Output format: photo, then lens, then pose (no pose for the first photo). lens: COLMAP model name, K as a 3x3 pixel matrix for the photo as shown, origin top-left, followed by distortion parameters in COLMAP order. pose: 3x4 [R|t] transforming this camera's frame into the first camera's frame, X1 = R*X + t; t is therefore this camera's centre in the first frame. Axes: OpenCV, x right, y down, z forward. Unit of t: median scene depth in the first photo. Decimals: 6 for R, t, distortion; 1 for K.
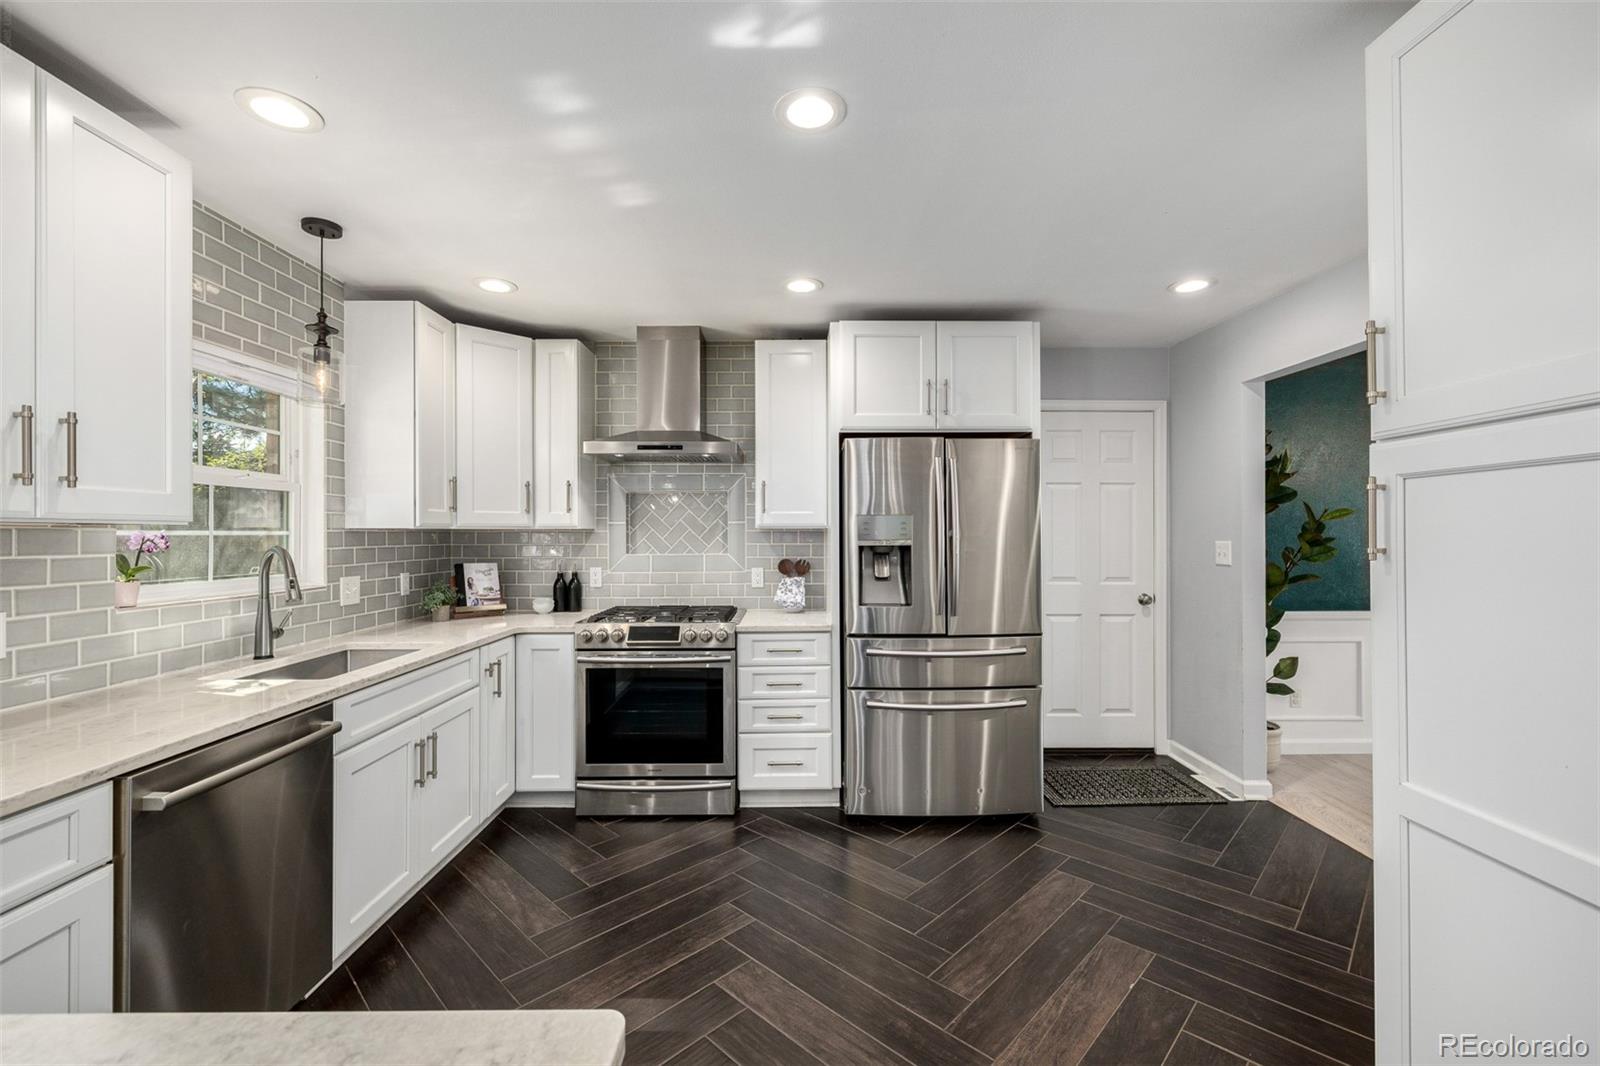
lens RADIAL K [[667.0, 0, 797.7], [0, 667.0, 532.3], [0, 0, 1]] dist [0.000839, -0.000030]
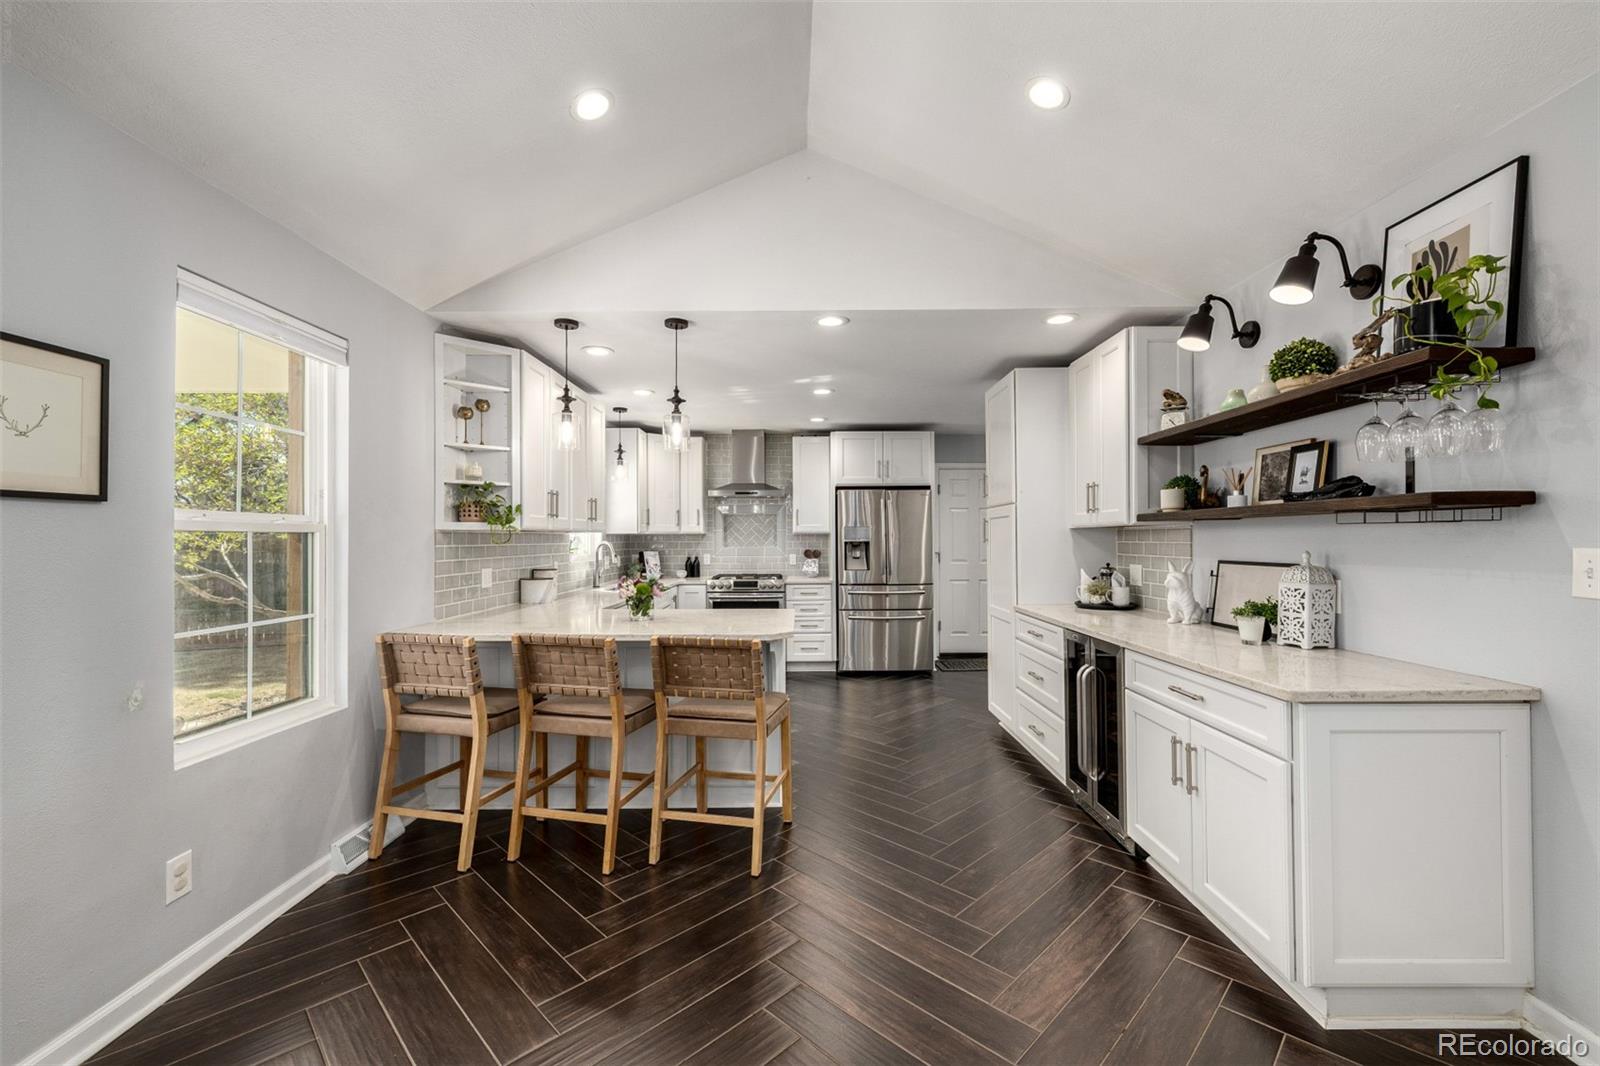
lens RADIAL K [[667.0, 0, 797.7], [0, 667.0, 532.3], [0, 0, 1]] dist [0.000839, -0.000030]
pose [[0.999958, -0.001261, -0.009126, -0.032951], [0.001214, 0.999986, -0.005140, 0.001152], [0.009132, 0.005128, 0.999945, -0.982226]]
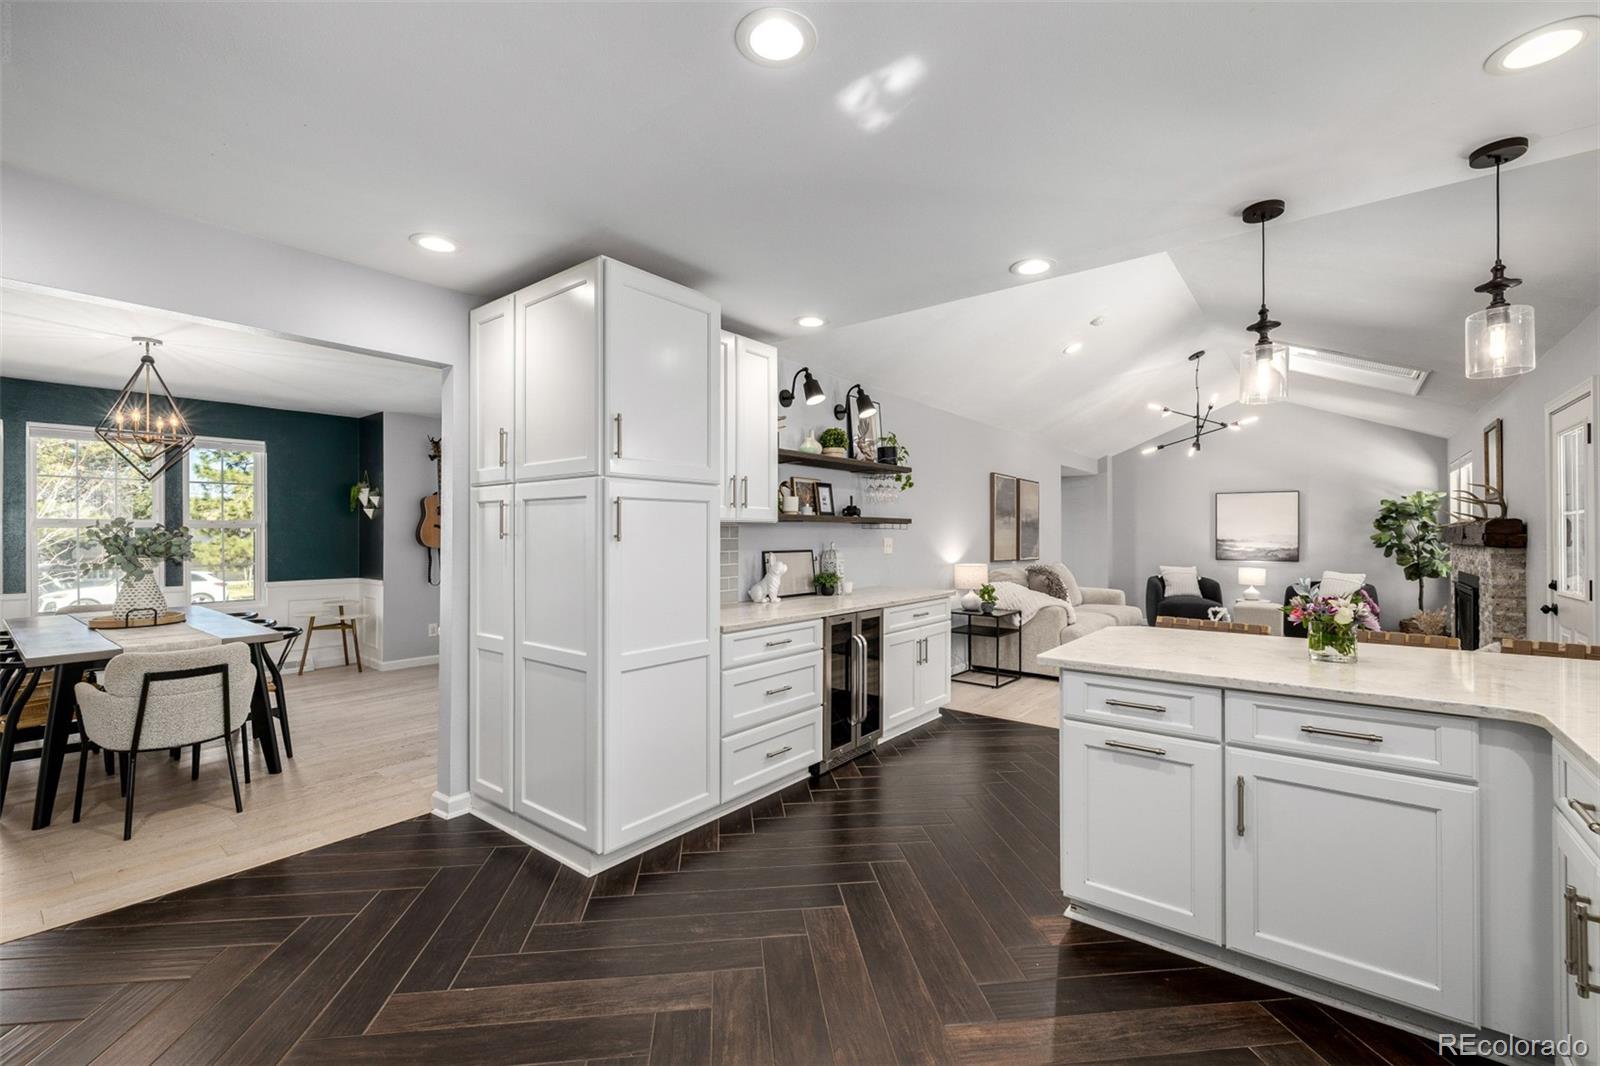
lens RADIAL K [[671.5, 0, 801.3], [0, 671.5, 532.4], [0, 0, 1]] dist [0.001830, 0.000255]
pose [[-0.779934, 0.004271, 0.625848, -0.284854], [-0.002888, 0.999942, -0.010423, 0.013826], [-0.625855, -0.009936, -0.779876, 0.841068]]
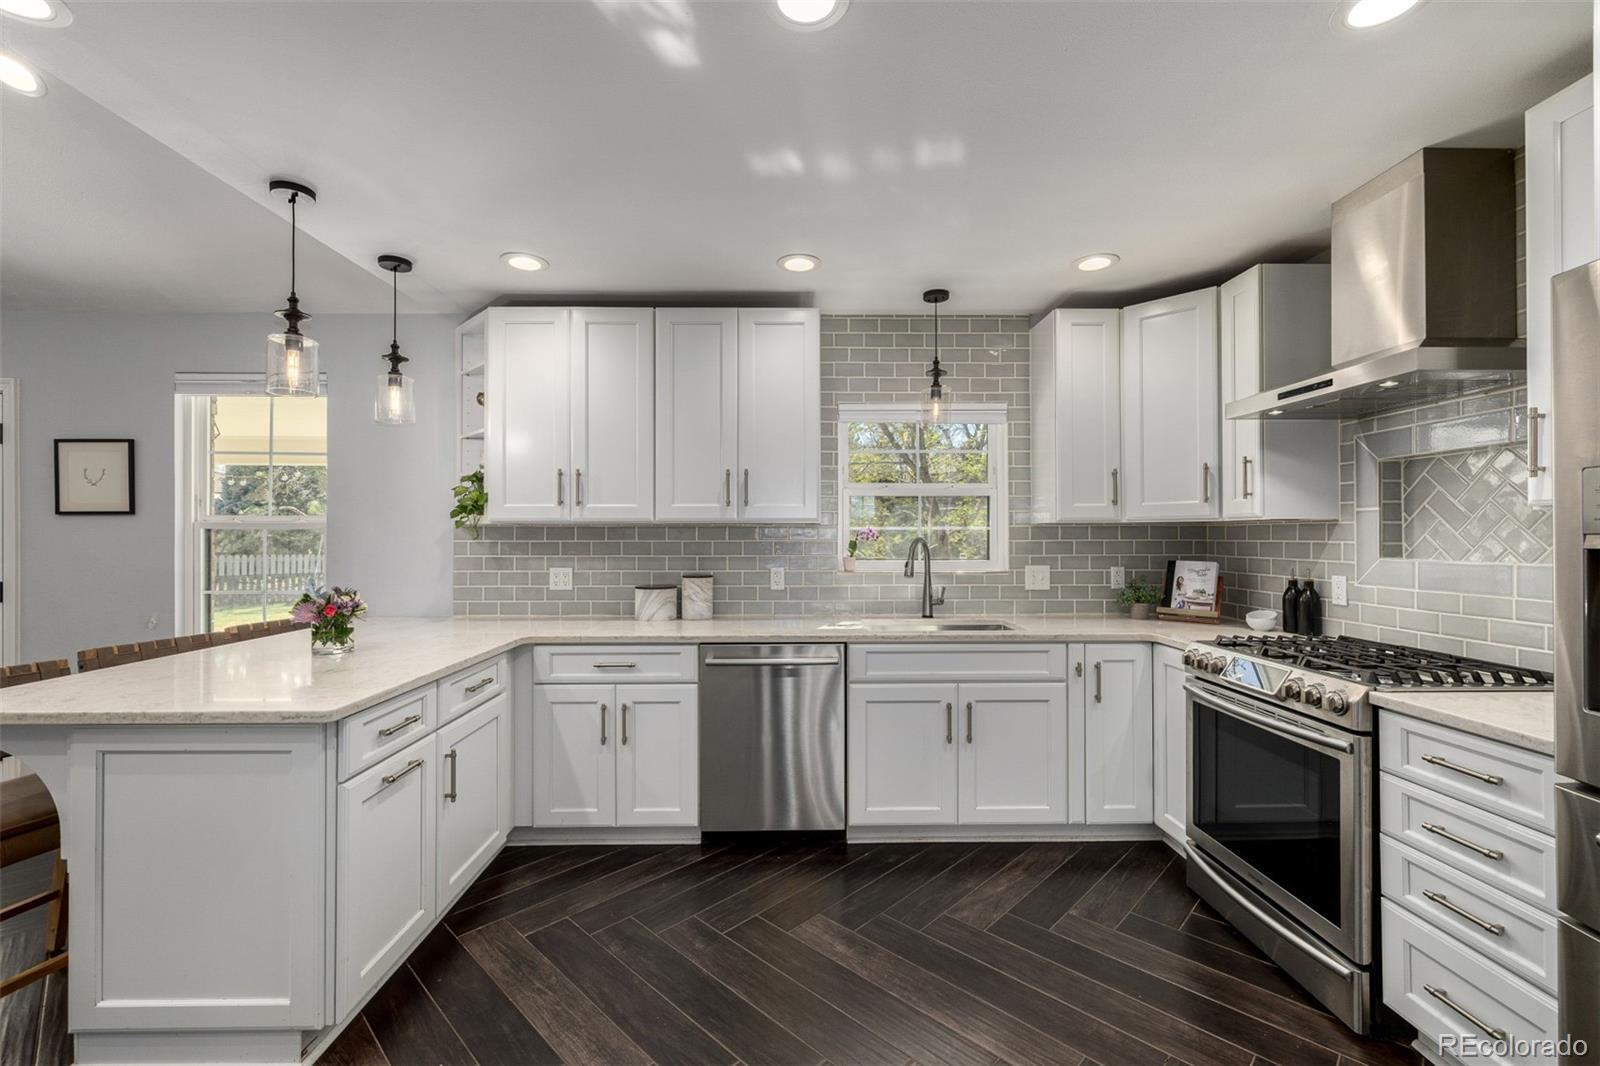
lens RADIAL K [[667.0, 0, 797.7], [0, 667.0, 532.3], [0, 0, 1]] dist [0.000839, -0.000030]
pose [[0.011632, -0.003118, -0.999927, 0.415887], [0.005141, 0.999982, -0.003059, 0.008650], [0.999919, -0.005105, 0.011648, 0.493049]]
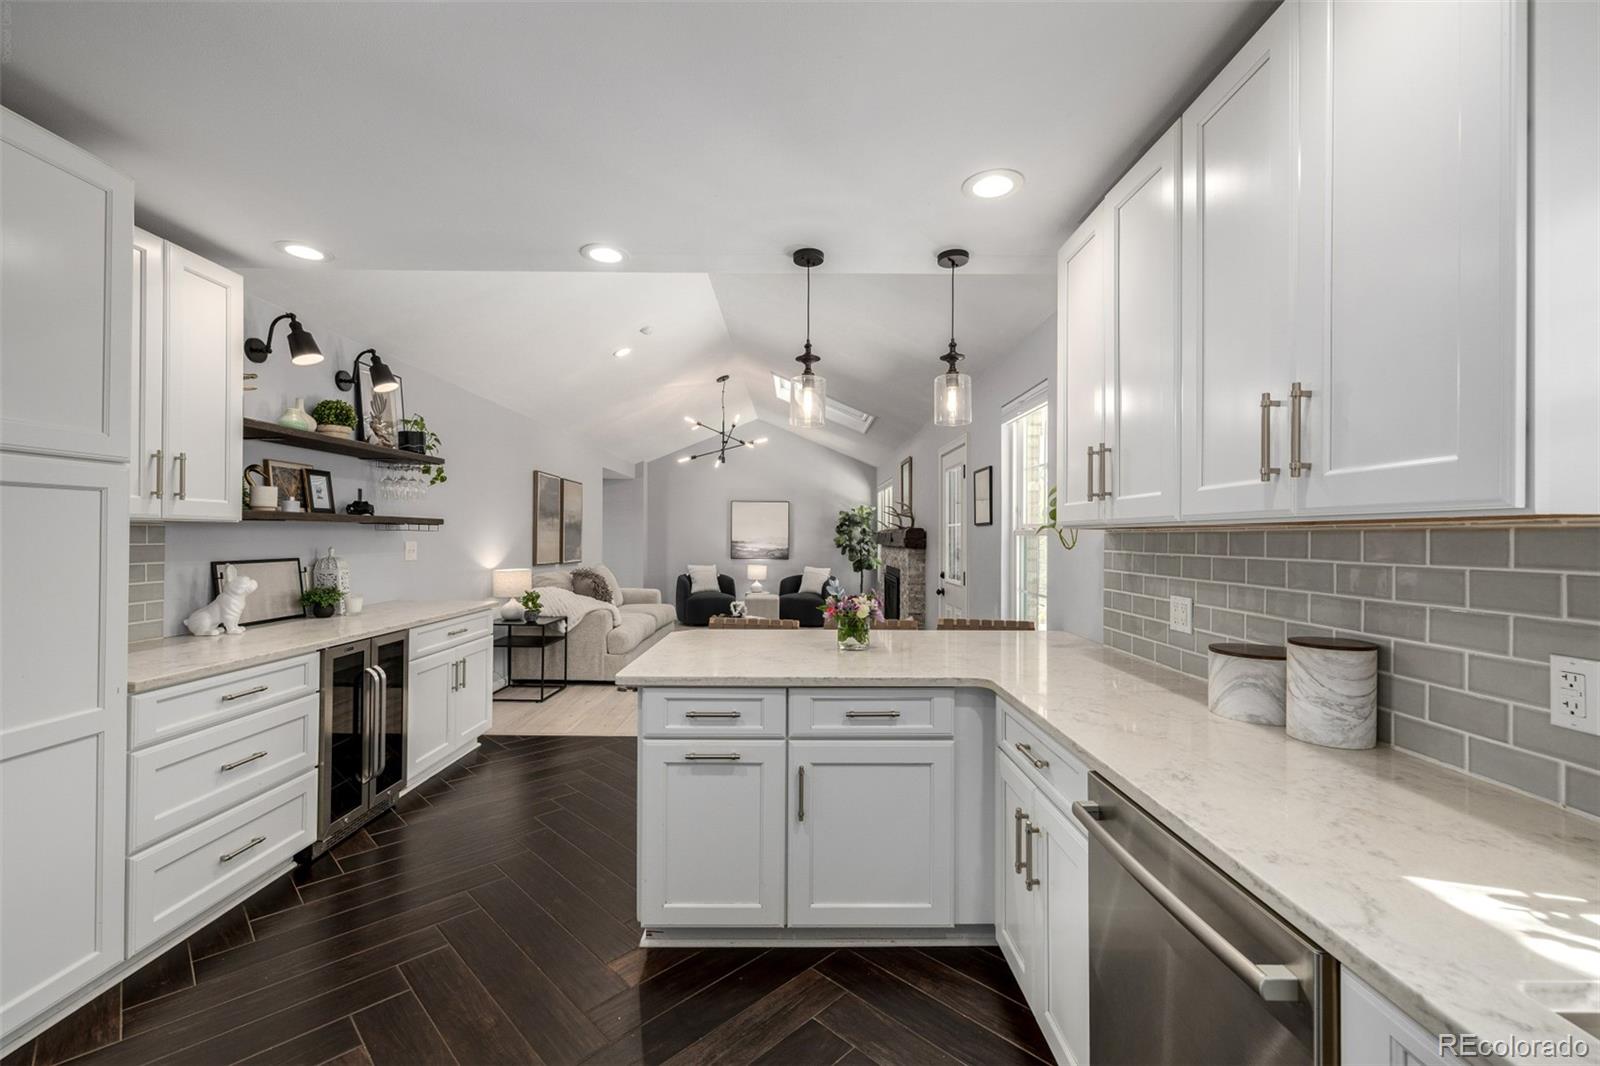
lens RADIAL K [[667.0, 0, 797.7], [0, 667.0, 532.3], [0, 0, 1]] dist [0.000839, -0.000030]
pose [[-0.999980, -0.004501, 0.004404, -0.217340], [-0.004555, 0.999915, -0.012245, 0.004997], [-0.004348, -0.012264, -0.999915, 0.782004]]
